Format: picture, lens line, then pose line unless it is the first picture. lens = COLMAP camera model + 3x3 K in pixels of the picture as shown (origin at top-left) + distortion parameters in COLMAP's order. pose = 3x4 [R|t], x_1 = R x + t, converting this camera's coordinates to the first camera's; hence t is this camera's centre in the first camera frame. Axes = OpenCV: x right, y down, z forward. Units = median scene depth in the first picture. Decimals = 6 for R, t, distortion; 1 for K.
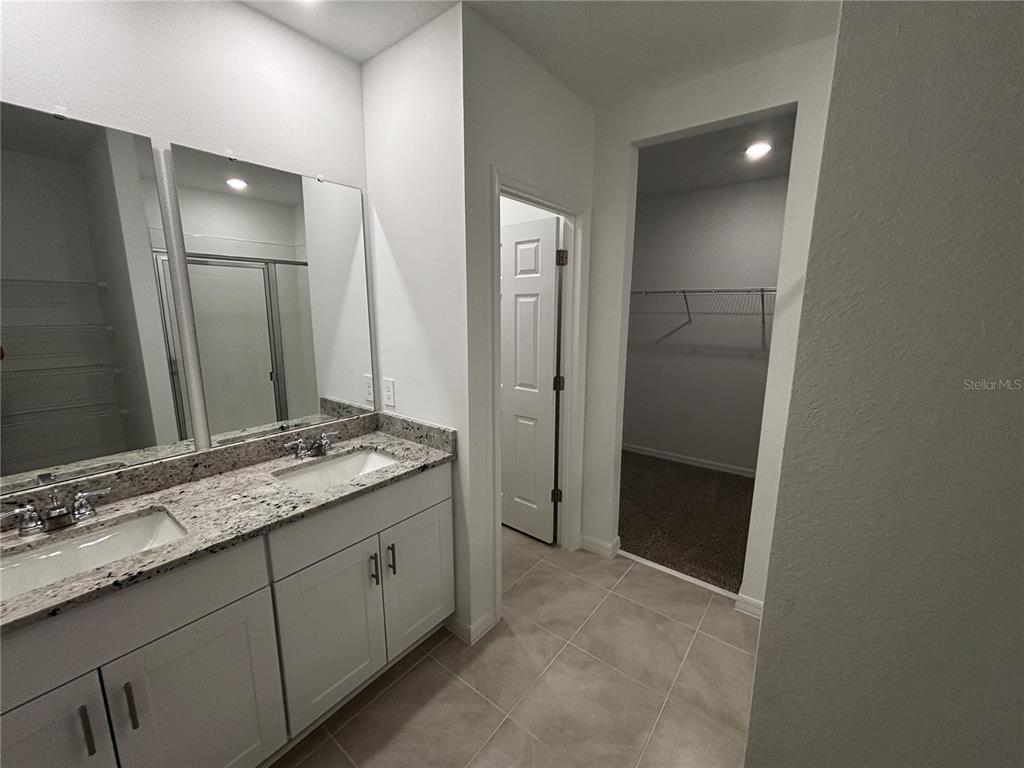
lens RADIAL K [[411.5, 0, 512.2], [0, 411.5, 382.9], [0, 0, 1]] dist [0.004639, -0.000241]
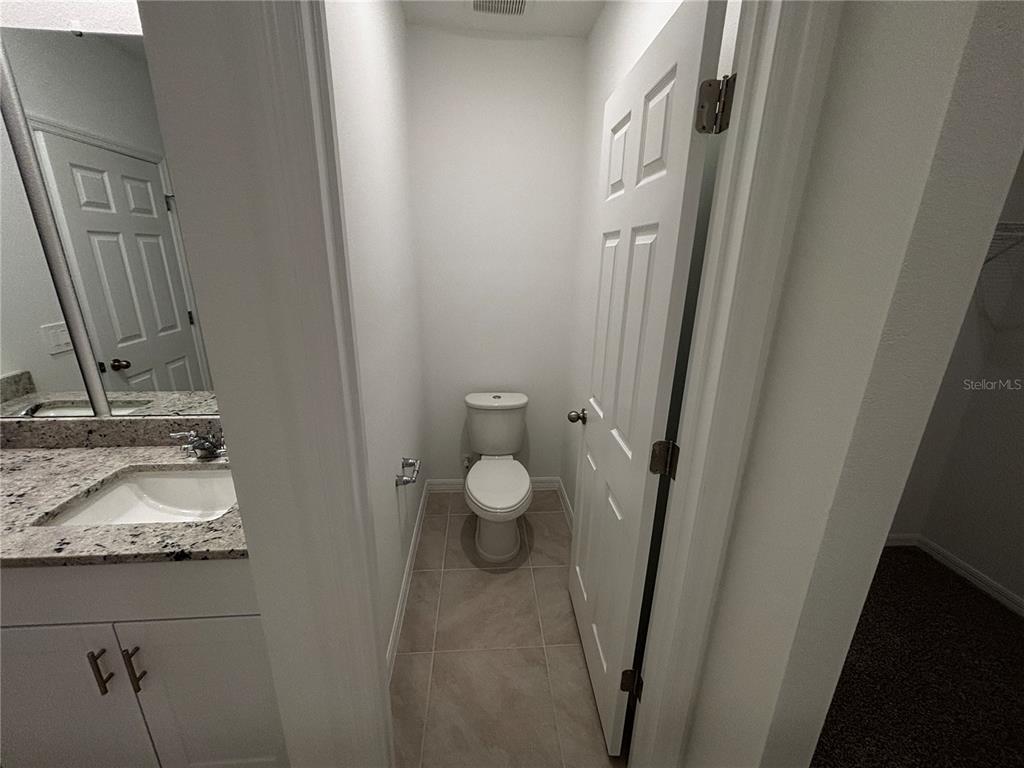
lens RADIAL K [[411.5, 0, 512.2], [0, 411.5, 382.9], [0, 0, 1]] dist [0.004639, -0.000241]
pose [[0.679026, 0.226819, -0.698196, 0.437938], [-0.150630, 0.973884, 0.169885, -0.185628], [0.718495, -0.010187, 0.695458, 0.994859]]
